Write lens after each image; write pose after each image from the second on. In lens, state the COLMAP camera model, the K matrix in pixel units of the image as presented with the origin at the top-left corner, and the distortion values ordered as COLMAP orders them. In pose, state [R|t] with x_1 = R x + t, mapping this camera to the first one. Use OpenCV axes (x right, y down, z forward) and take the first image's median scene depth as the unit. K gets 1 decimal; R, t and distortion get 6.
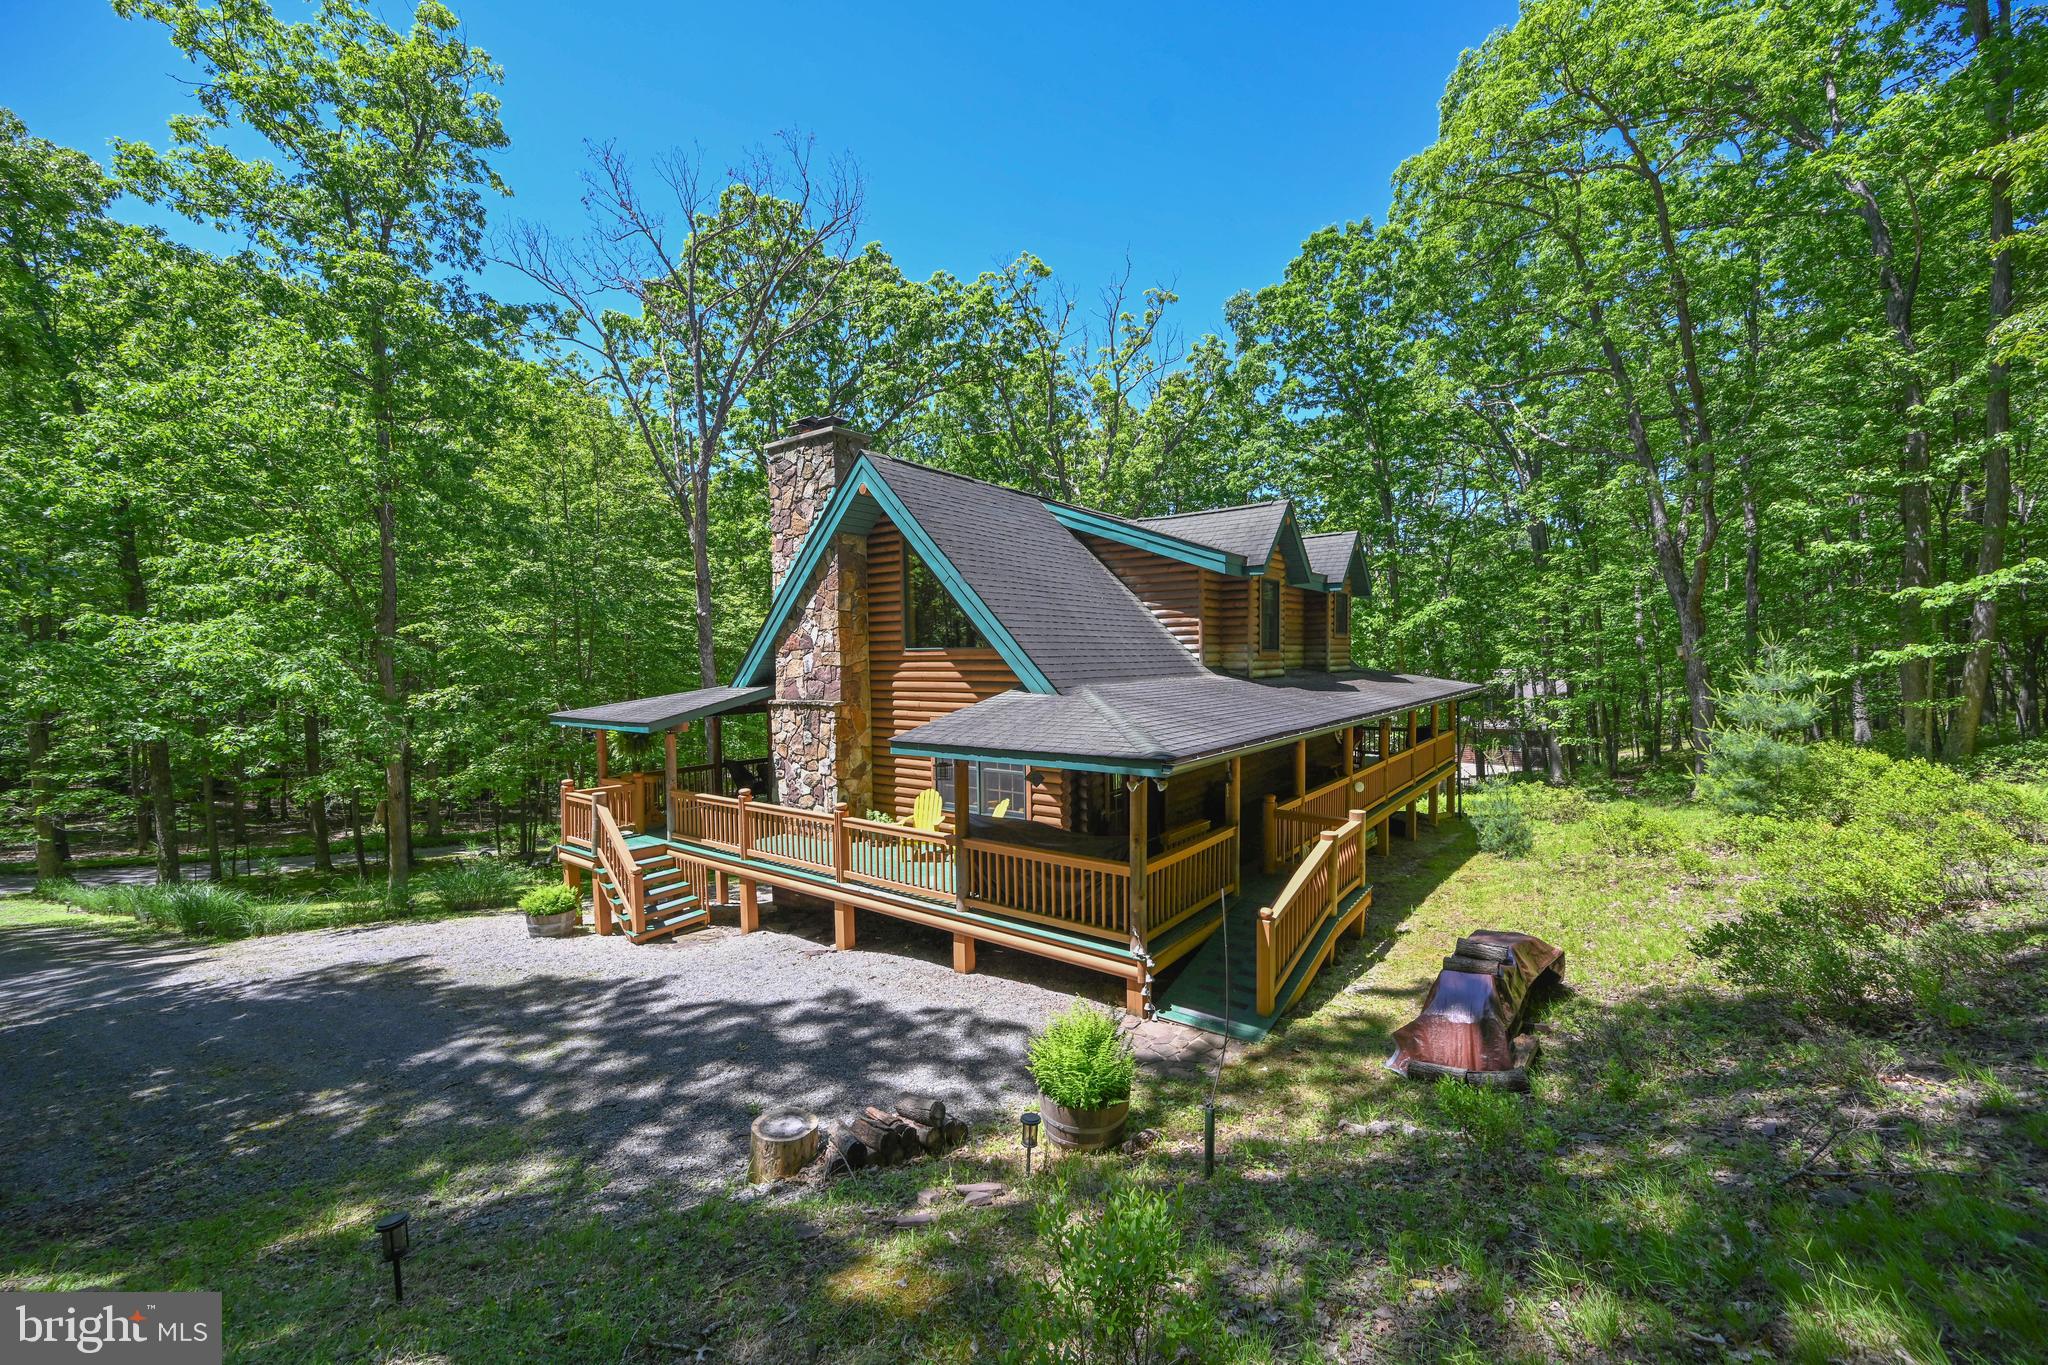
lens RADIAL K [[791.6, 0, 1016.5], [0, 791.6, 681.3], [0, 0, 1]] dist [-0.000461, 0.000155]
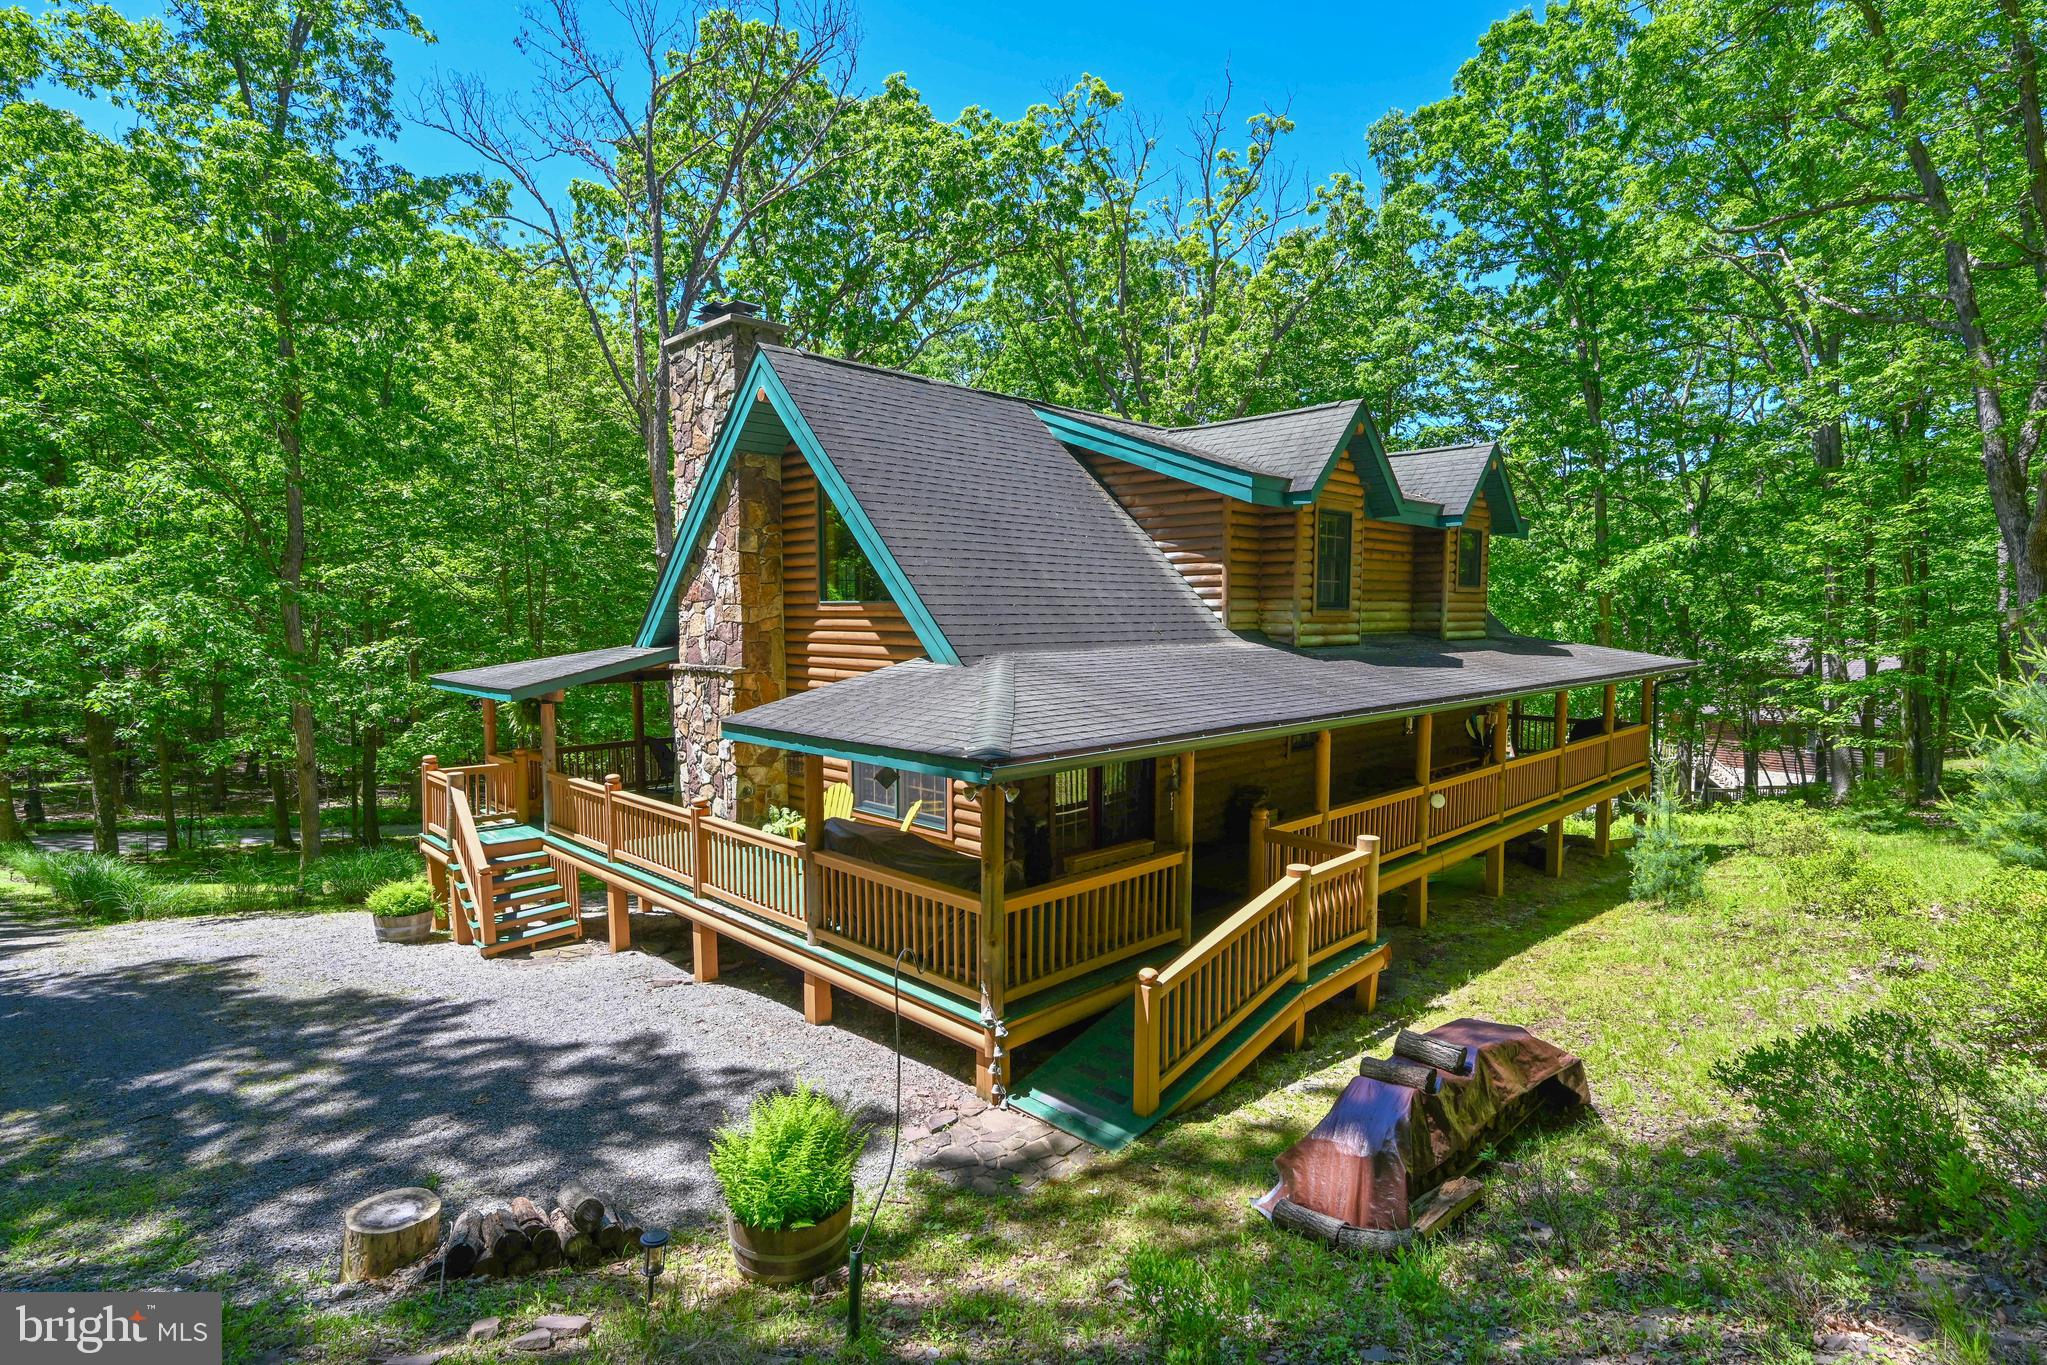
lens RADIAL K [[1004.5, 0, 1010.5], [0, 1004.5, 680.0], [0, 0, 1]] dist [-0.003009, 0.001432]
pose [[0.989813, 0.021916, -0.140676, 0.180695], [-0.016488, 0.999078, 0.039634, -0.006319], [0.141415, -0.036911, 0.989262, 0.048918]]
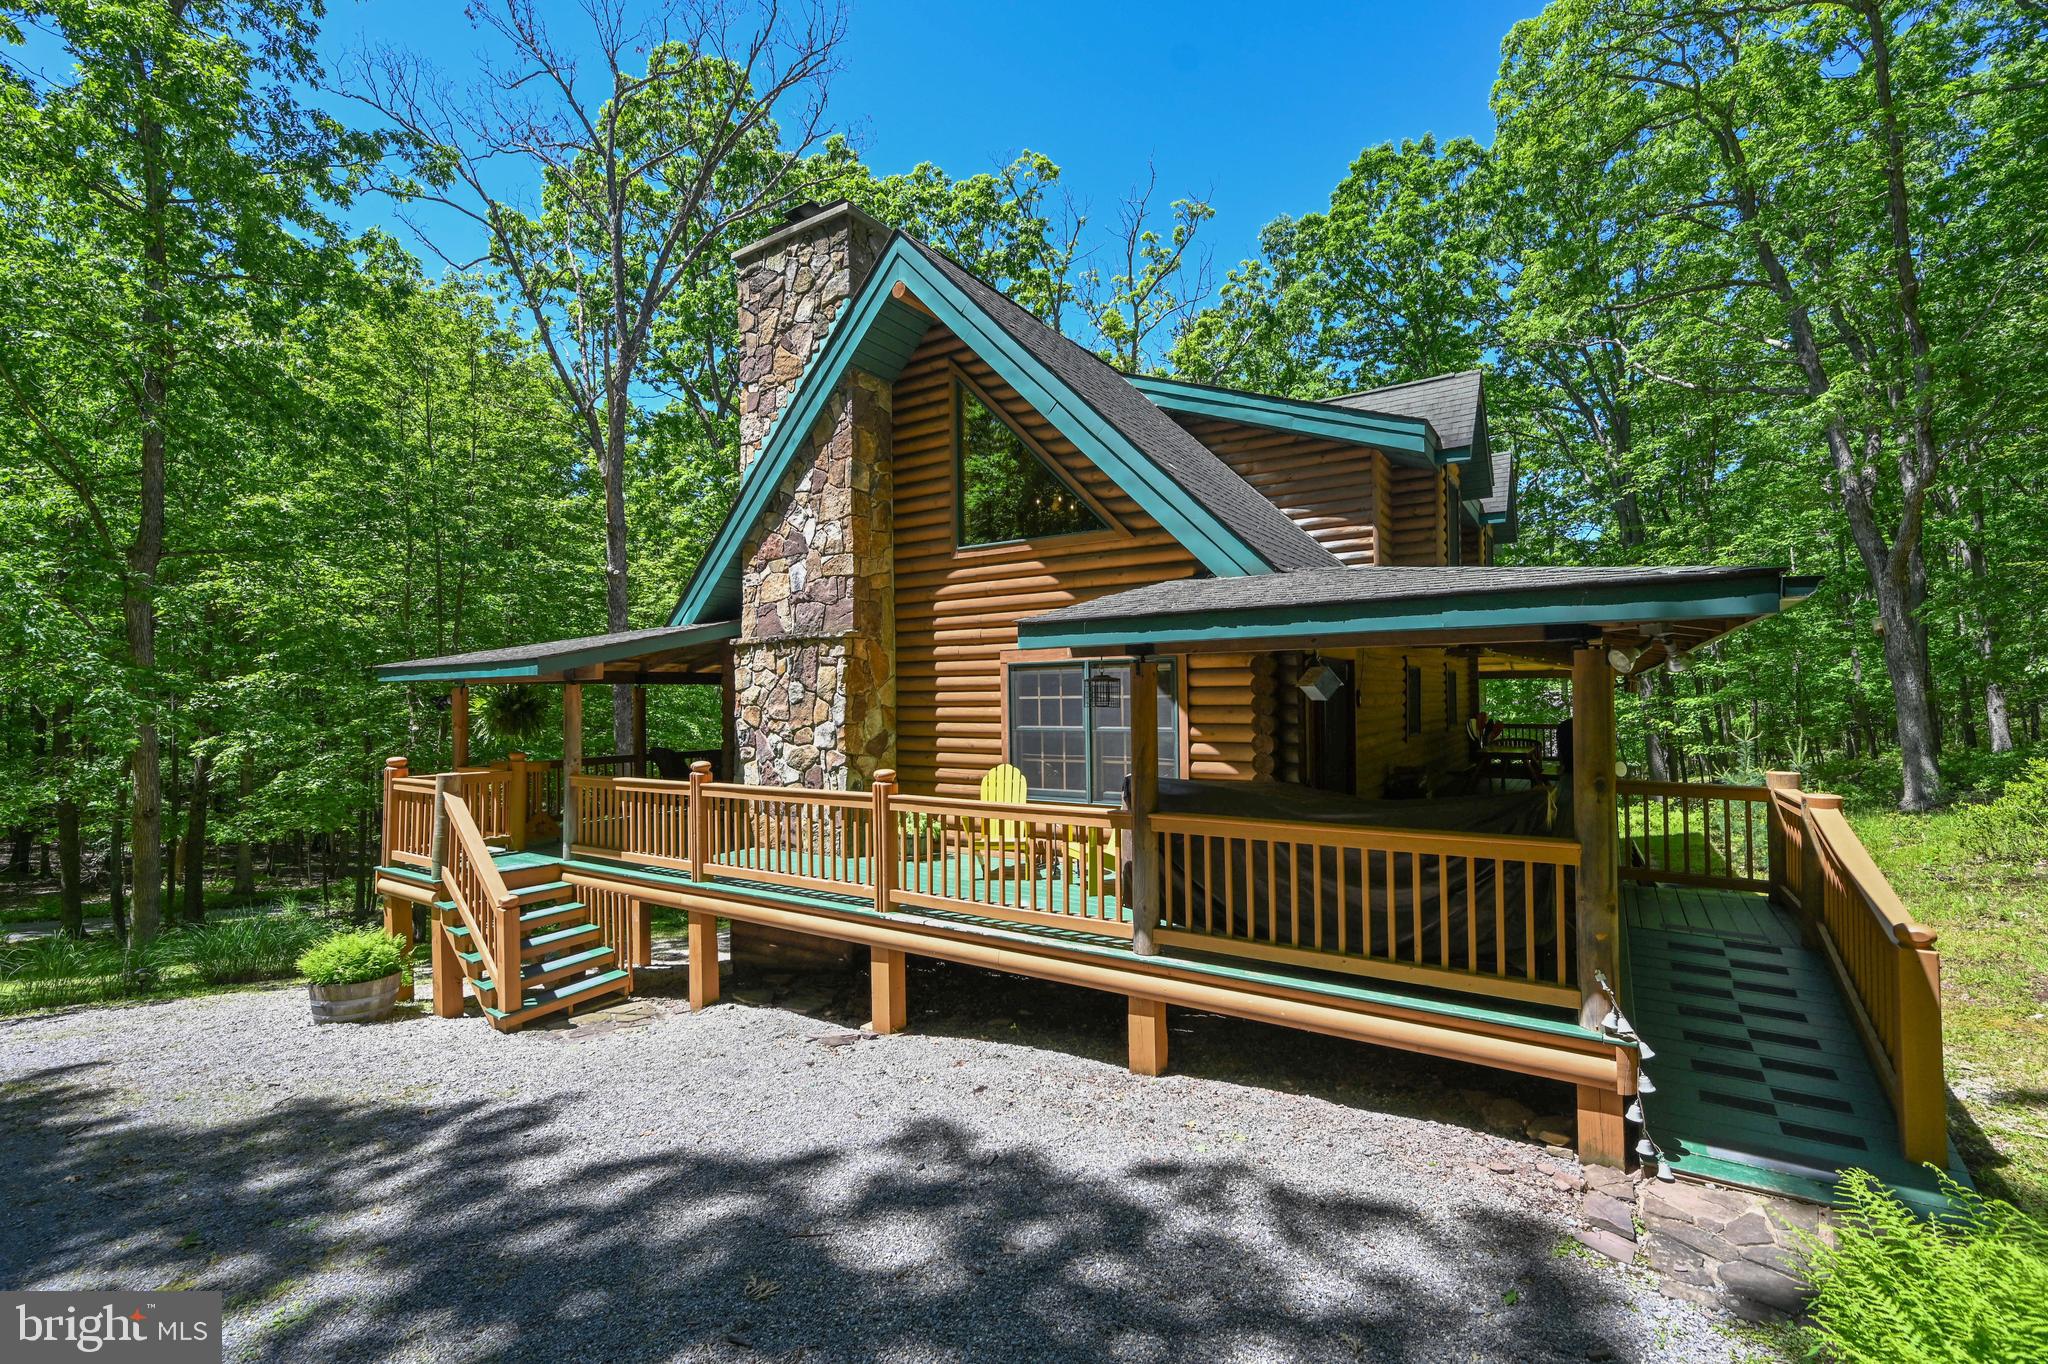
lens RADIAL K [[863.4, 0, 1006.7], [0, 863.4, 673.2], [0, 0, 1]] dist [0.000438, -0.000094]
pose [[0.997954, 0.004284, 0.063791, -0.142119], [-0.000603, 0.998339, -0.057615, 0.097702], [-0.063932, 0.057458, 0.996299, 0.304553]]
